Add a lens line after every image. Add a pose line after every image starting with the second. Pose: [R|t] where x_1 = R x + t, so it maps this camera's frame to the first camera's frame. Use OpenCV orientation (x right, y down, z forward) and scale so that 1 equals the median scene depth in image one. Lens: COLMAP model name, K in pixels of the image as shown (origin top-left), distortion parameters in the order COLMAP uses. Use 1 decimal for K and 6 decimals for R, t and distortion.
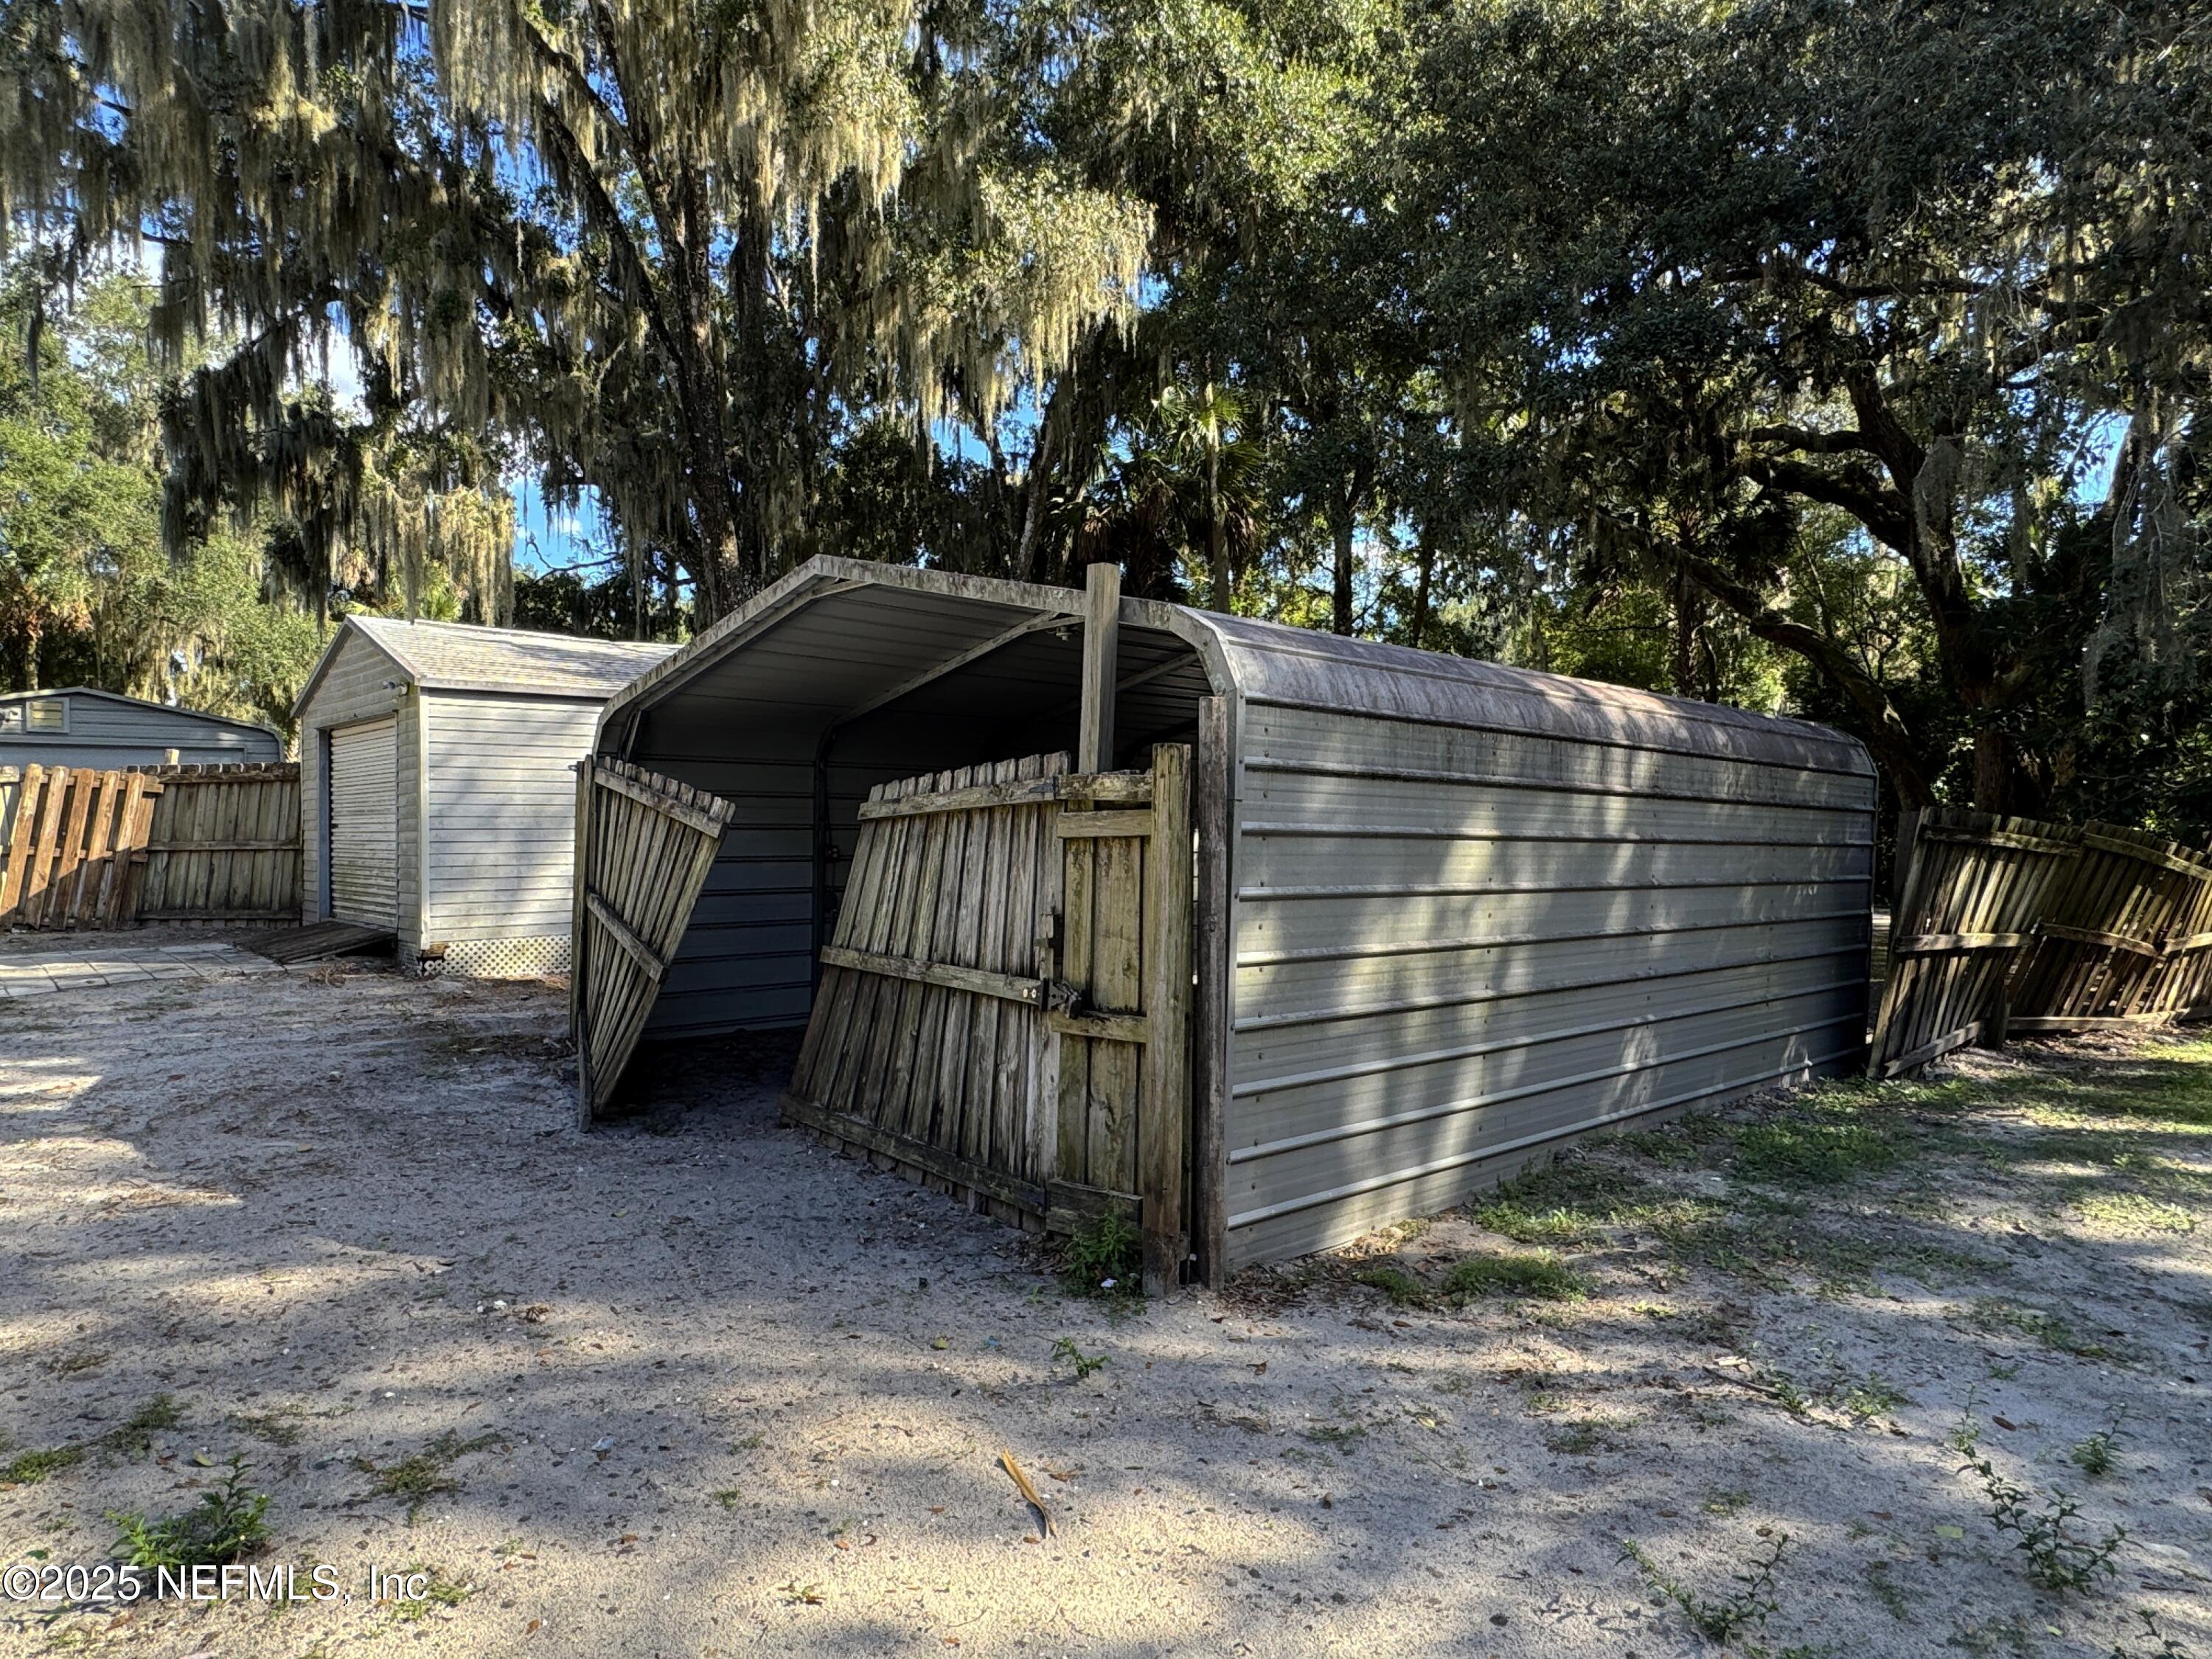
lens RADIAL K [[1322.7, 0, 1083.7], [0, 1322.7, 834.9], [0, 0, 1]] dist [-0.000341, -0.000852]
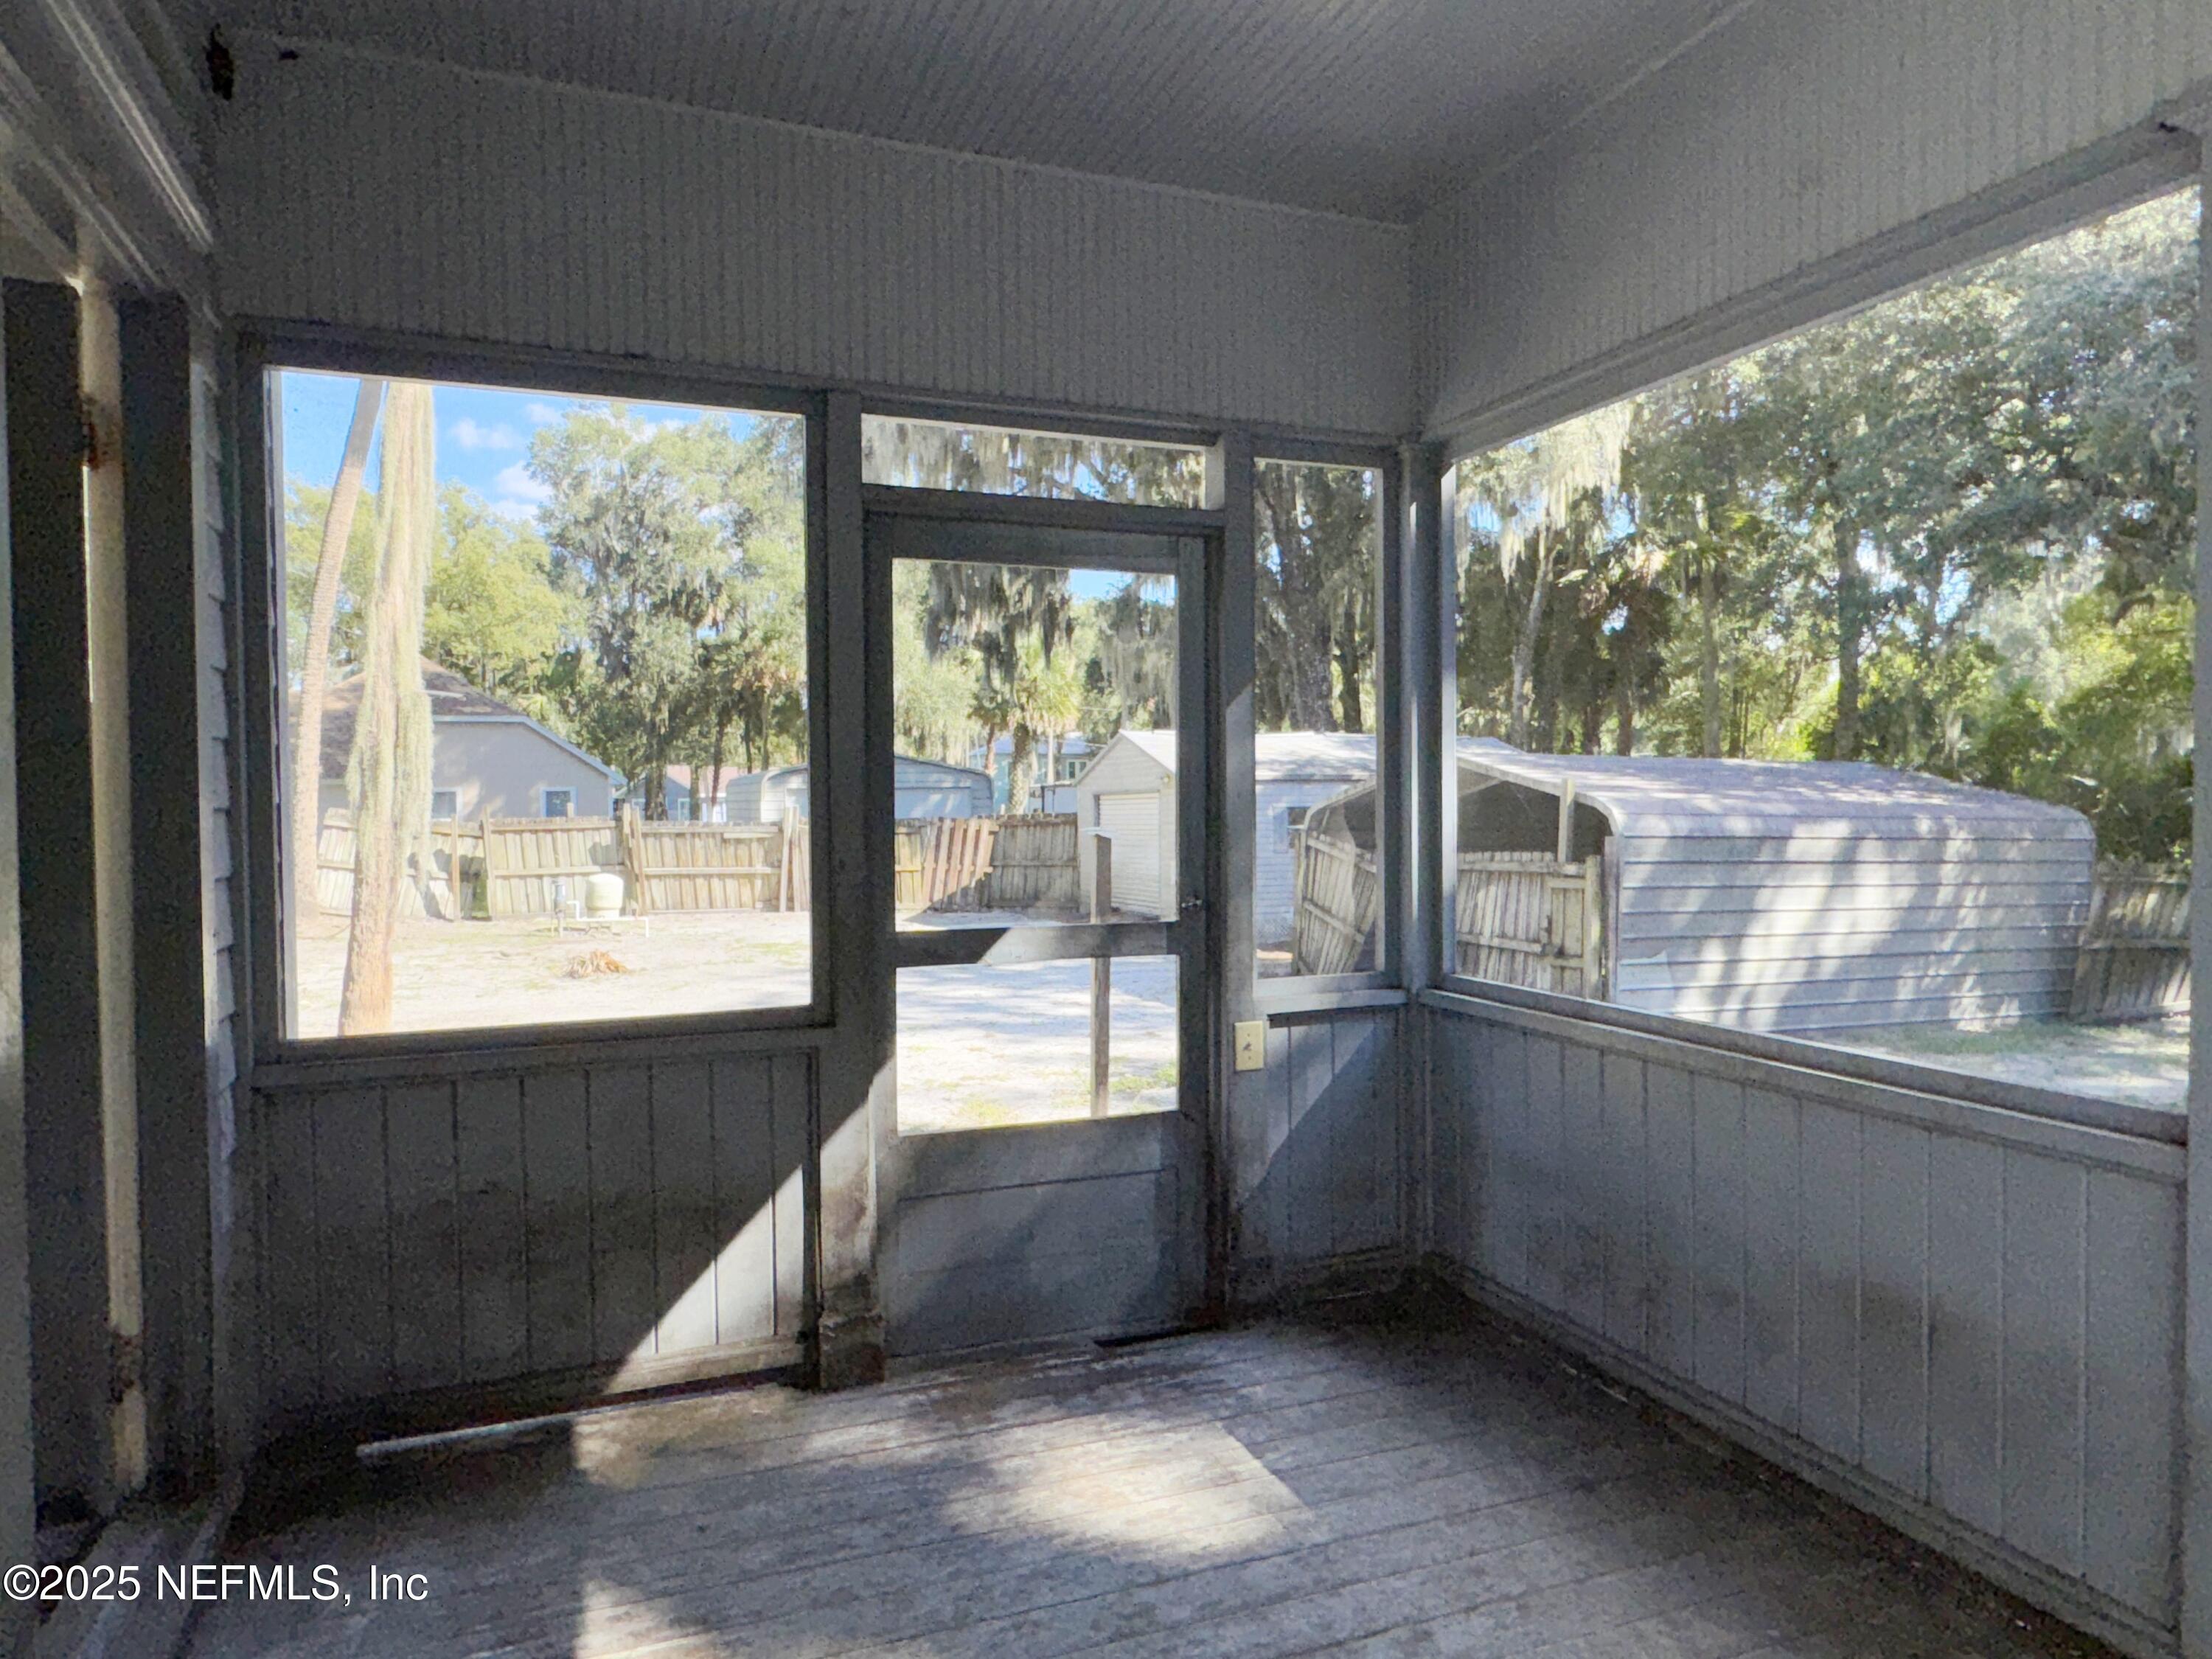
lens RADIAL K [[1339.5, 0, 1100.1], [0, 1339.5, 827.7], [0, 0, 1]] dist [0.001141, -0.004469]
pose [[0.936760, -0.003299, -0.349958, 0.024458], [0.004719, 0.999984, 0.003204, -0.041755], [0.349942, -0.004653, 0.936760, -0.568714]]
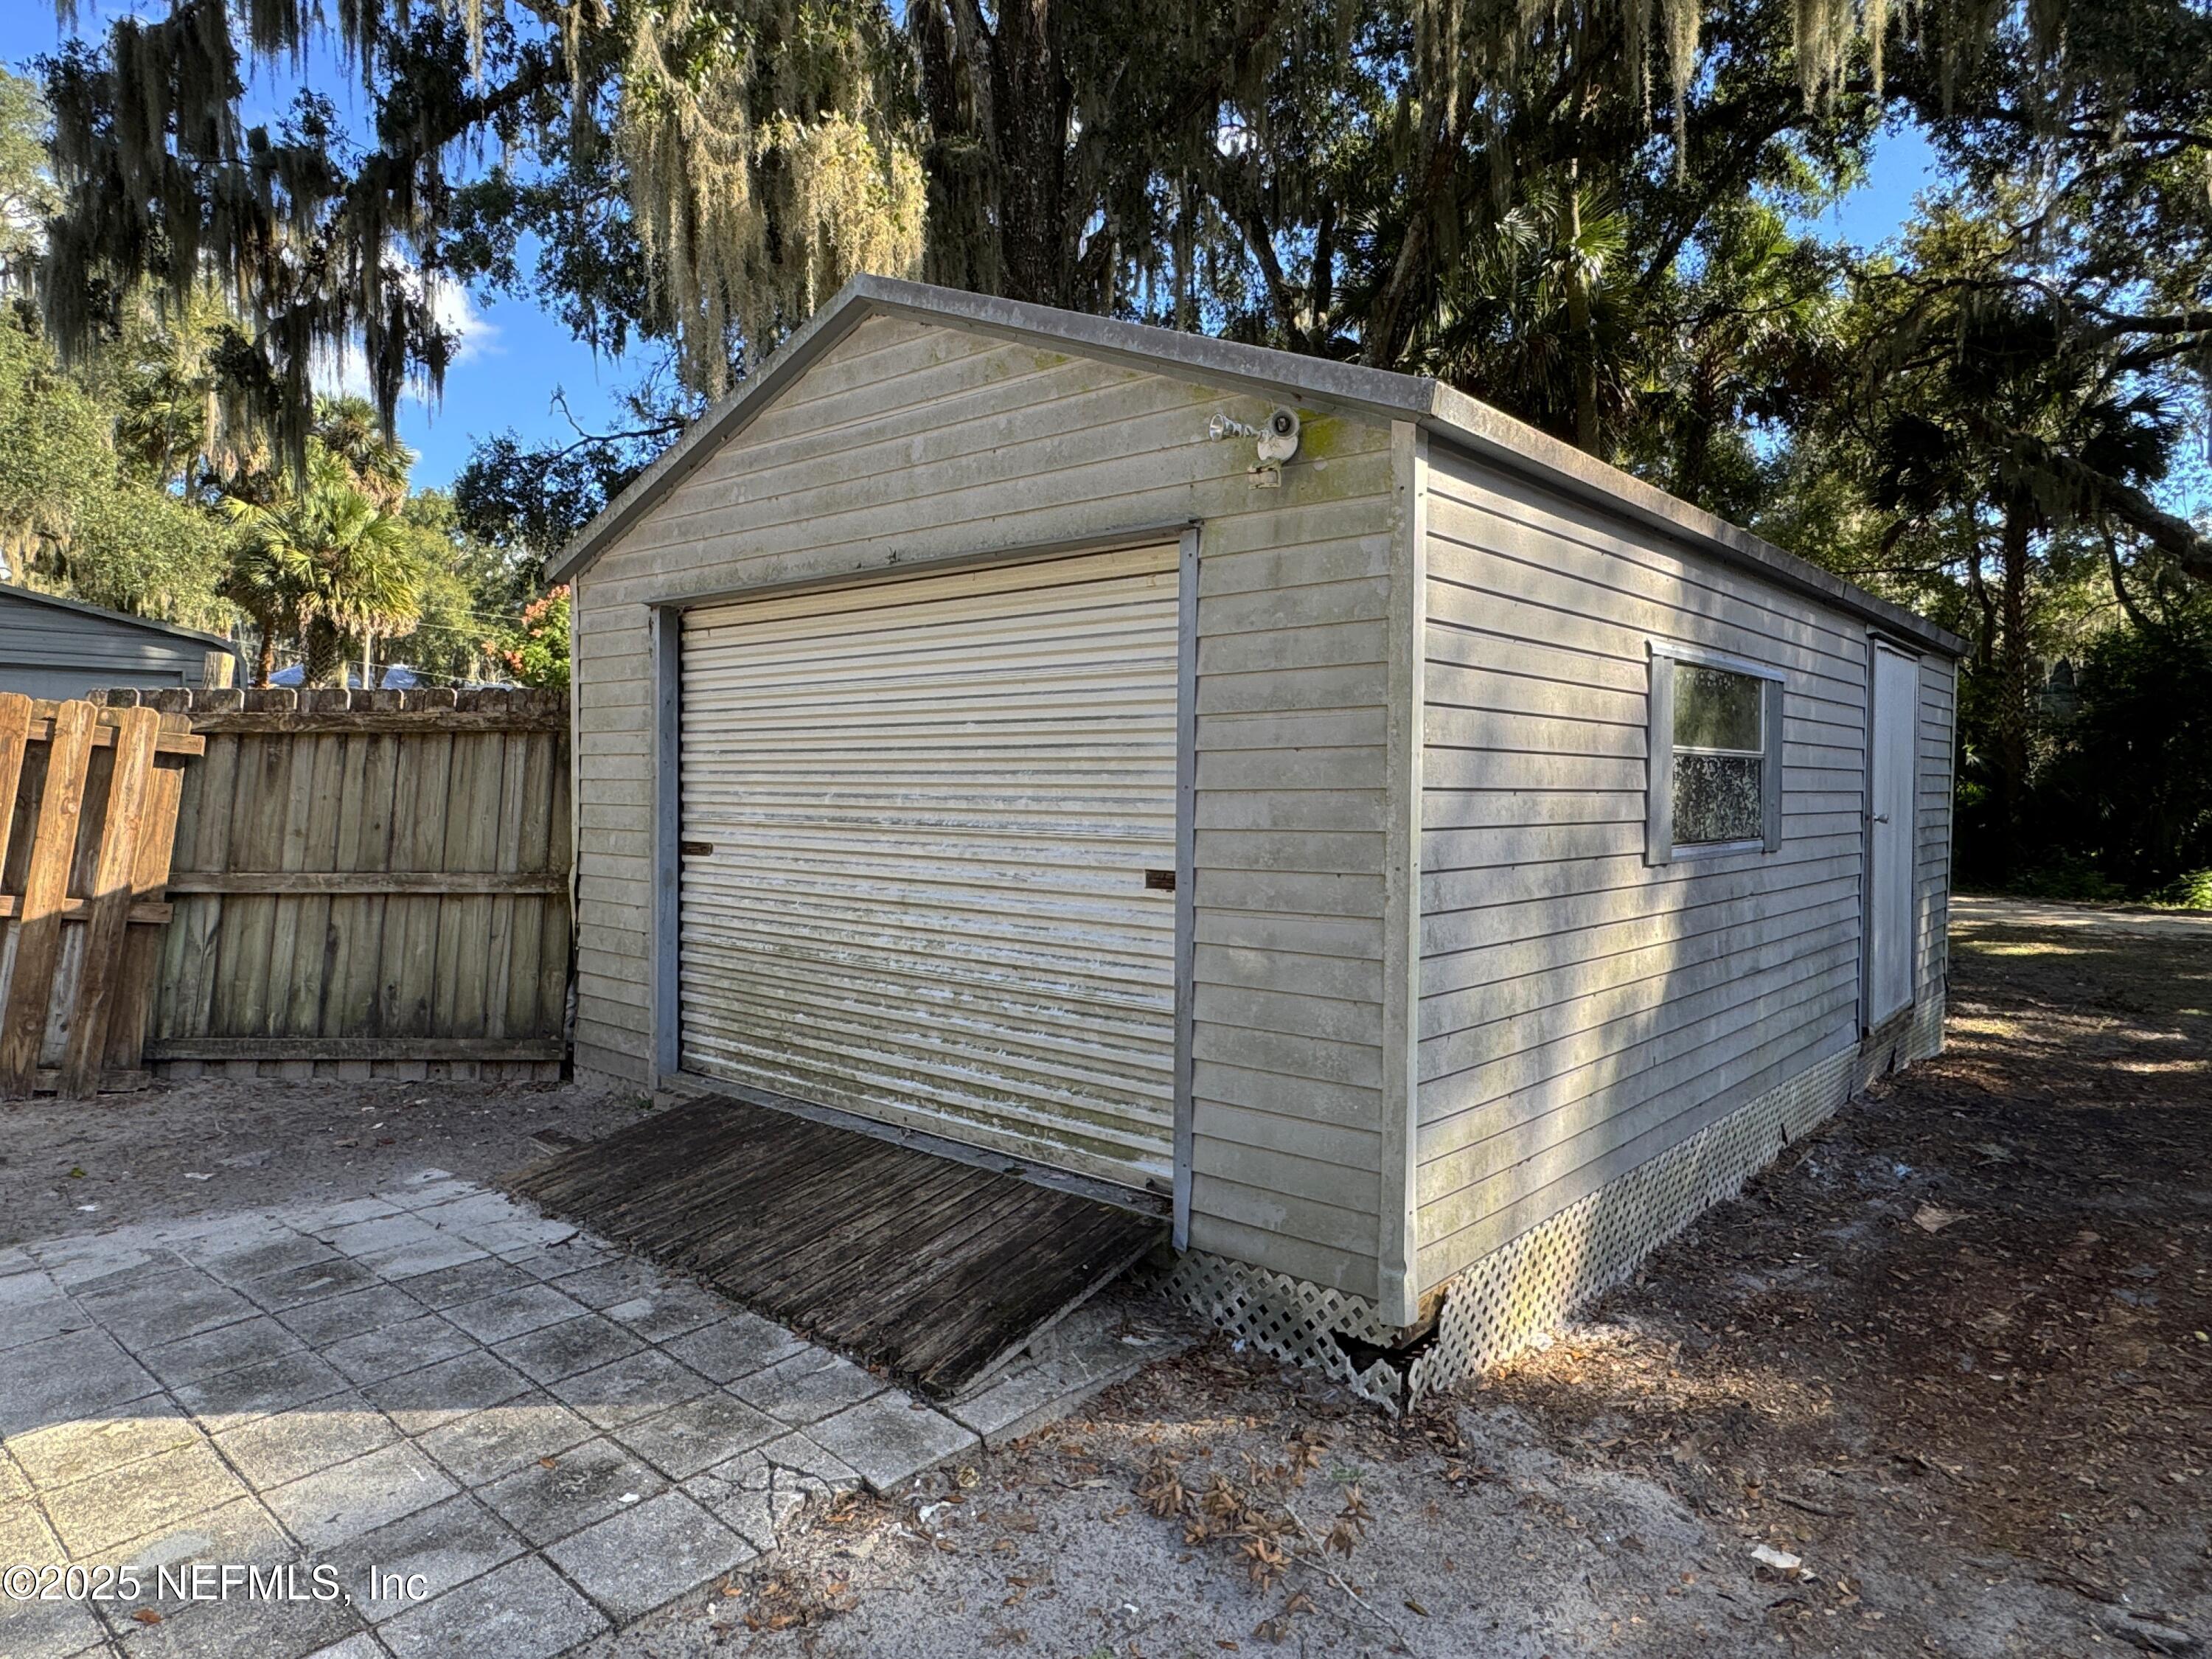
lens RADIAL K [[1339.5, 0, 1100.1], [0, 1339.5, 827.7], [0, 0, 1]] dist [0.001141, -0.004469]
pose [[0.993928, 0.010391, 0.109538, -0.470450], [-0.013146, 0.999614, 0.024459, -0.023502], [-0.109241, -0.025751, 0.993682, 0.558871]]
